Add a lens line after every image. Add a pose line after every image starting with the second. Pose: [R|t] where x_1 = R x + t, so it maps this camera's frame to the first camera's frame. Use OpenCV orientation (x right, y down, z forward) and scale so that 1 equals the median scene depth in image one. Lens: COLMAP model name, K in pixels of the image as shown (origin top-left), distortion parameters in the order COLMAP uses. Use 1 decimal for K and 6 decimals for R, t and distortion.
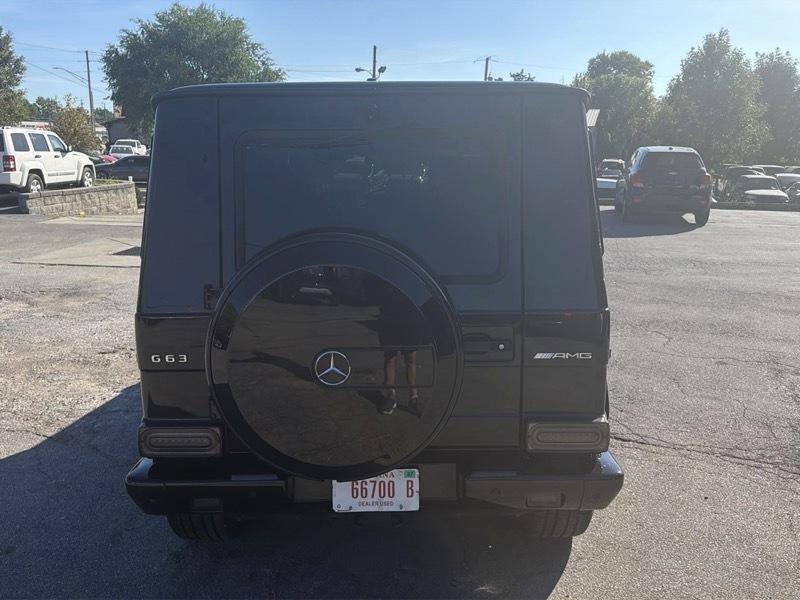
lens RADIAL K [[713.5, 0, 400.0], [0, 713.5, 300.0], [0, 0, 1]] dist [0.098830, -0.154630]
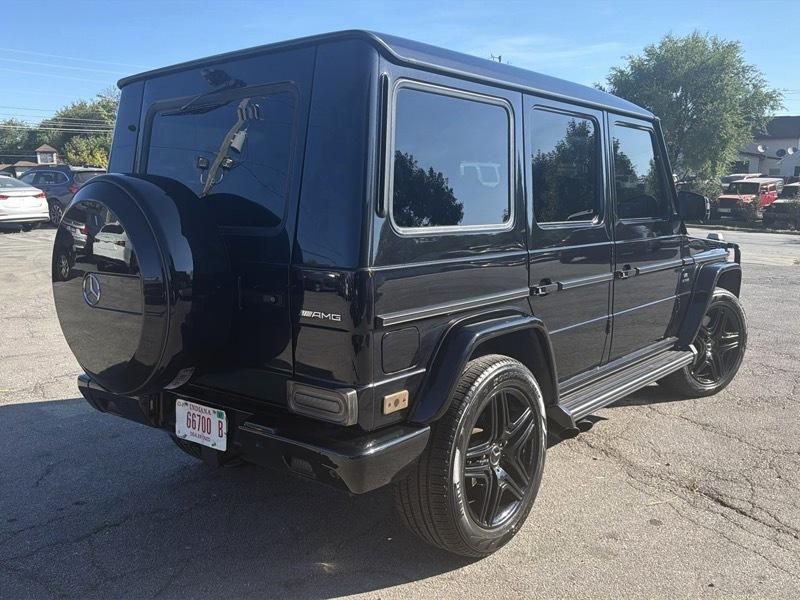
lens RADIAL K [[713.5, 0, 400.0], [0, 713.5, 300.0], [0, 0, 1]] dist [0.098830, -0.154630]
pose [[0.778546, 0.089234, -0.621212, 0.857830], [-0.120091, 0.992731, -0.007906, 0.050514], [0.615991, 0.080757, 0.783603, 0.315905]]
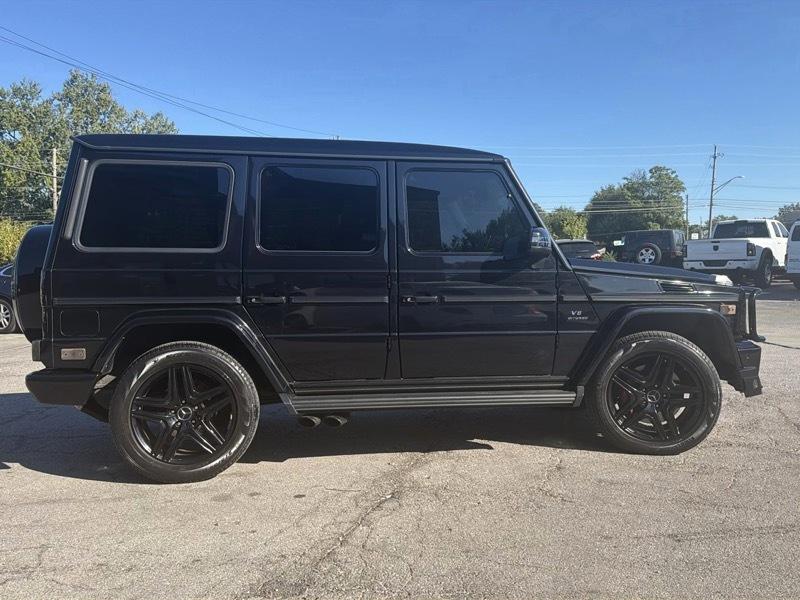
lens RADIAL K [[713.5, 0, 400.0], [0, 713.5, 300.0], [0, 0, 1]] dist [0.098830, -0.154630]
pose [[0.172344, 0.035726, -0.984389, 1.895772], [-0.186657, 0.982421, 0.002976, -0.063823], [0.967190, 0.183230, 0.175983, 1.434109]]
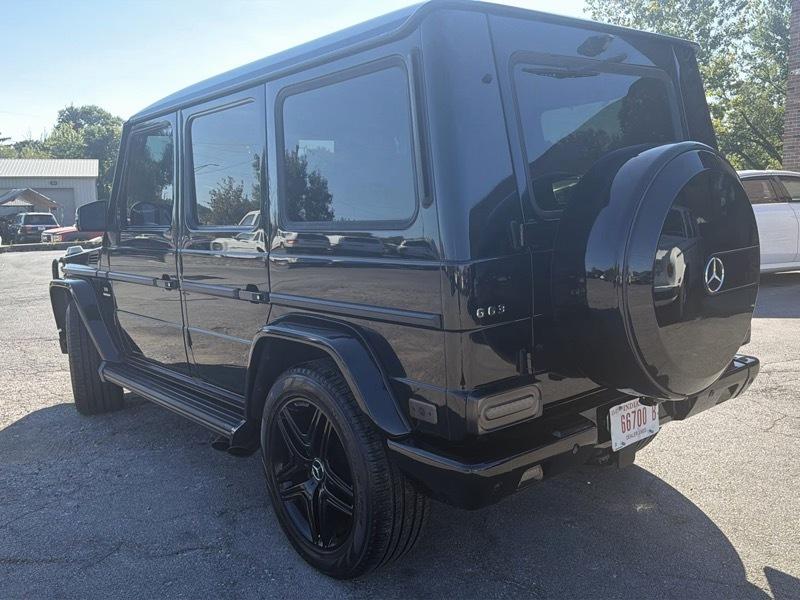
lens RADIAL K [[713.5, 0, 400.0], [0, 713.5, 300.0], [0, 0, 1]] dist [0.098830, -0.154630]
pose [[0.765970, -0.109471, 0.633487, -0.903960], [0.157361, 0.987346, -0.019649, 0.066339], [-0.623320, 0.114737, 0.773504, 0.403226]]
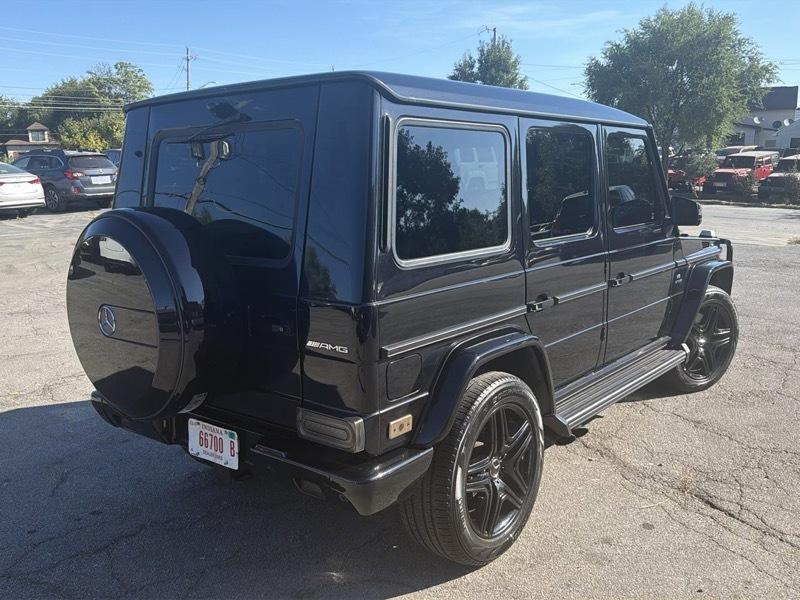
lens RADIAL K [[713.5, 0, 400.0], [0, 713.5, 300.0], [0, 0, 1]] dist [0.098830, -0.154630]
pose [[0.782773, 0.101992, -0.613892, 0.869843], [-0.108409, 0.993743, 0.026869, -0.022545], [0.612791, 0.045519, 0.788933, 0.272293]]
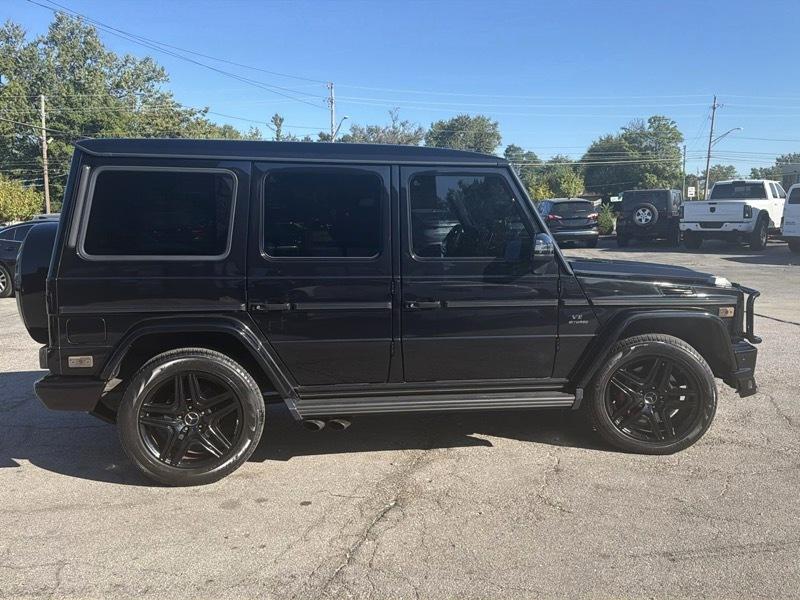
lens RADIAL K [[713.5, 0, 400.0], [0, 713.5, 300.0], [0, 0, 1]] dist [0.098830, -0.154630]
pose [[0.180134, 0.106631, -0.977845, 1.896536], [-0.191714, 0.978849, 0.071423, -0.188213], [0.964779, 0.174601, 0.196766, 1.387894]]
